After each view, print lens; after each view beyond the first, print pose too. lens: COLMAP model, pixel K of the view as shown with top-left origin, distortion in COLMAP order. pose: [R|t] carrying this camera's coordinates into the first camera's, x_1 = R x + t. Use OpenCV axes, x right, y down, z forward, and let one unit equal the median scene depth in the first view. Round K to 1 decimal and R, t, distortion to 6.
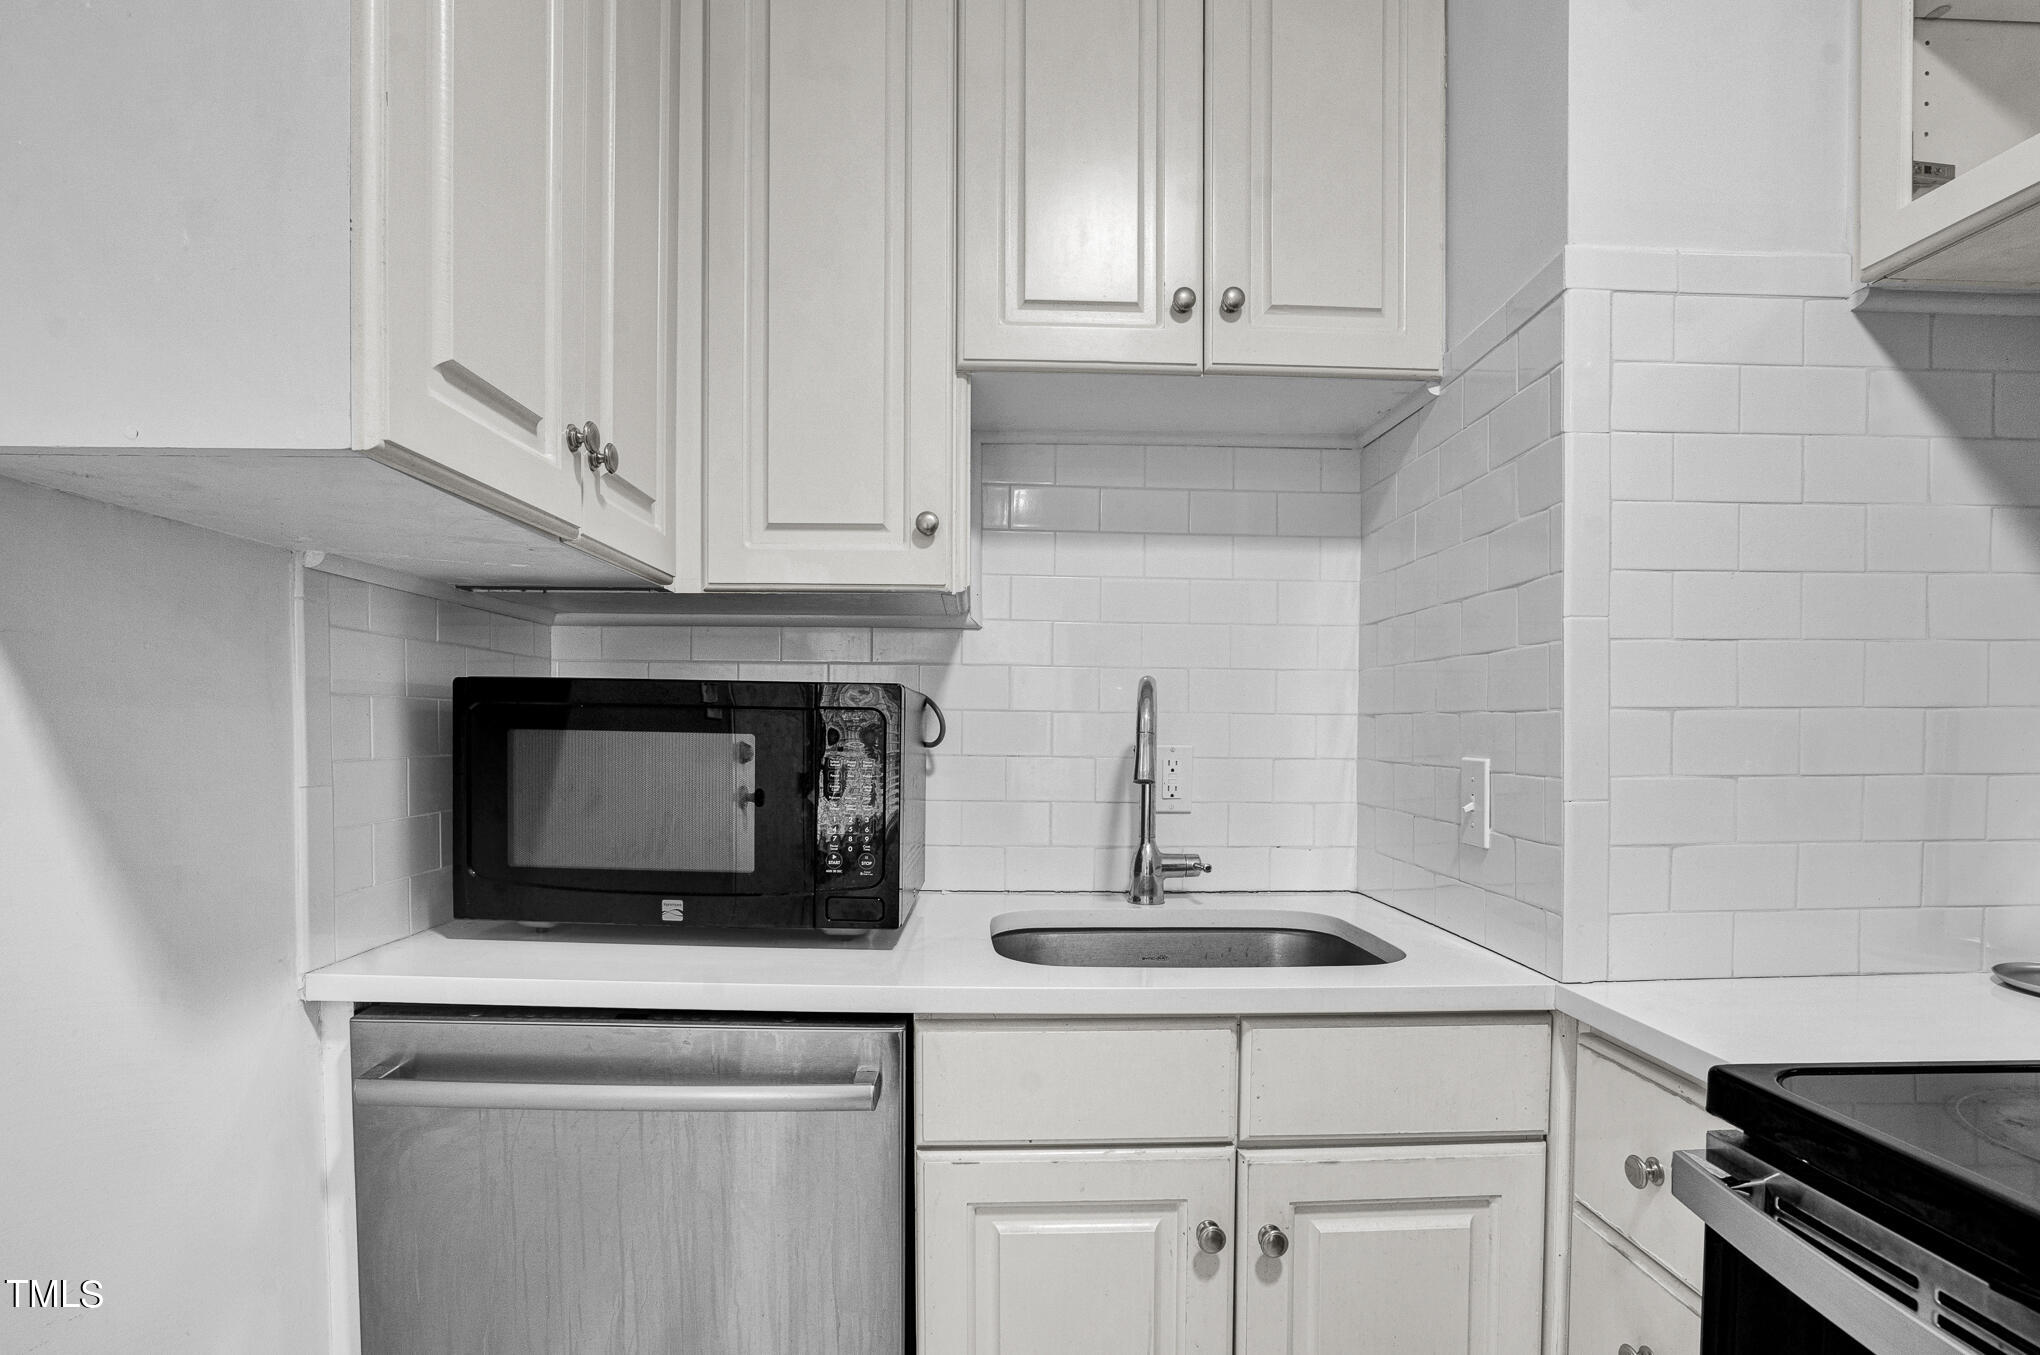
lens RADIAL K [[988.1, 0, 1008.8], [0, 988.1, 745.2], [0, 0, 1]] dist [-0.064962, 0.031674]
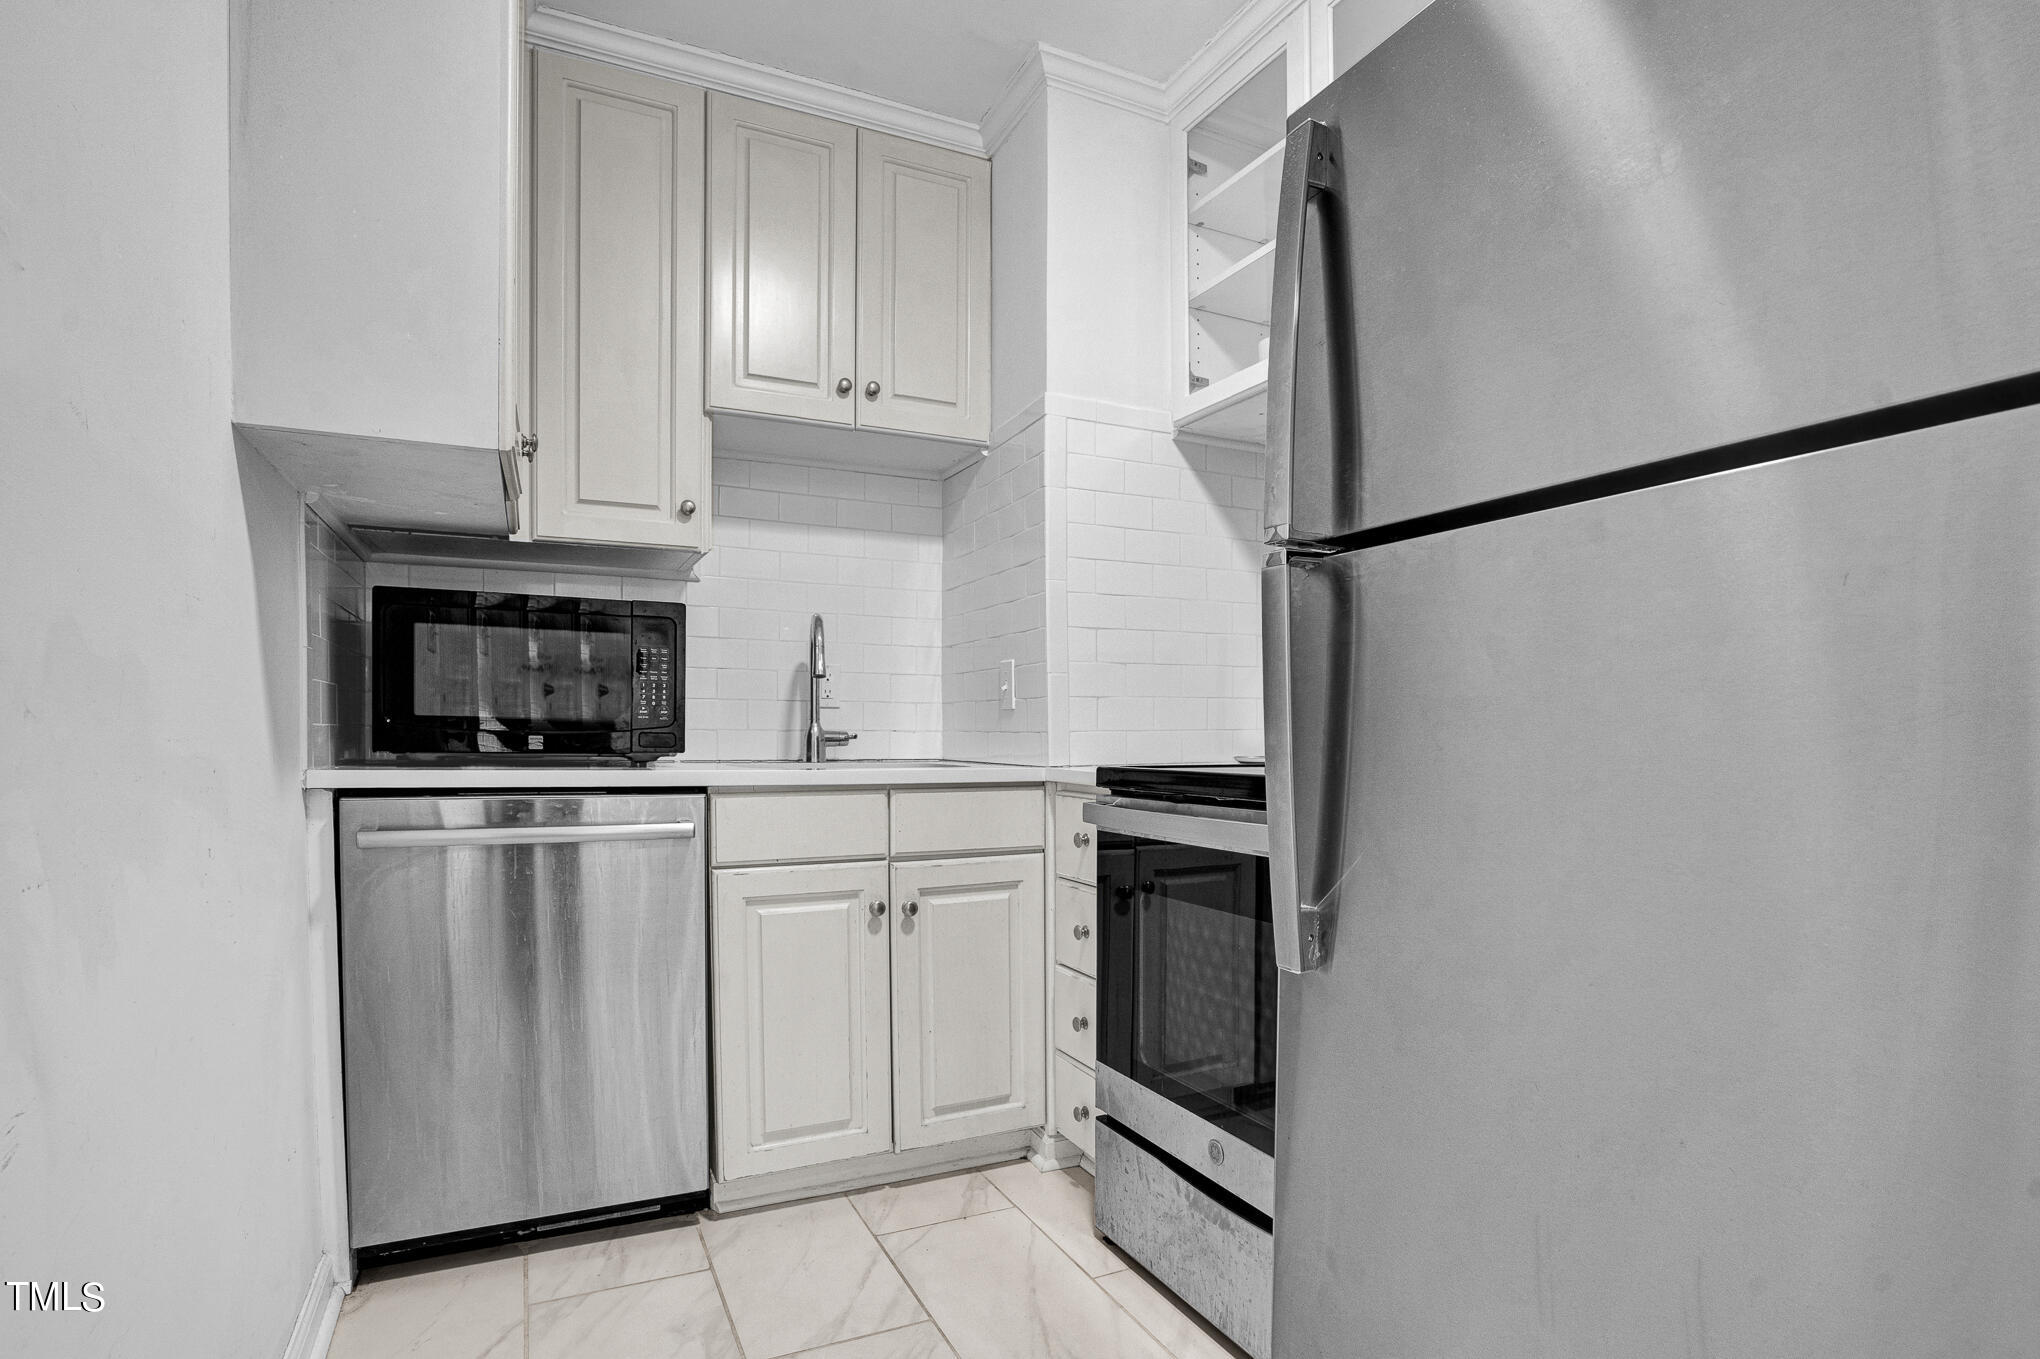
lens RADIAL K [[988.1, 0, 1008.8], [0, 988.1, 747.2], [0, 0, 1]] dist [-0.064962, 0.031674]
pose [[0.910559, -0.014407, 0.413128, -0.298389], [0.014548, 0.999890, 0.002805, 0.182455], [-0.413123, 0.003456, 0.910669, -0.719641]]
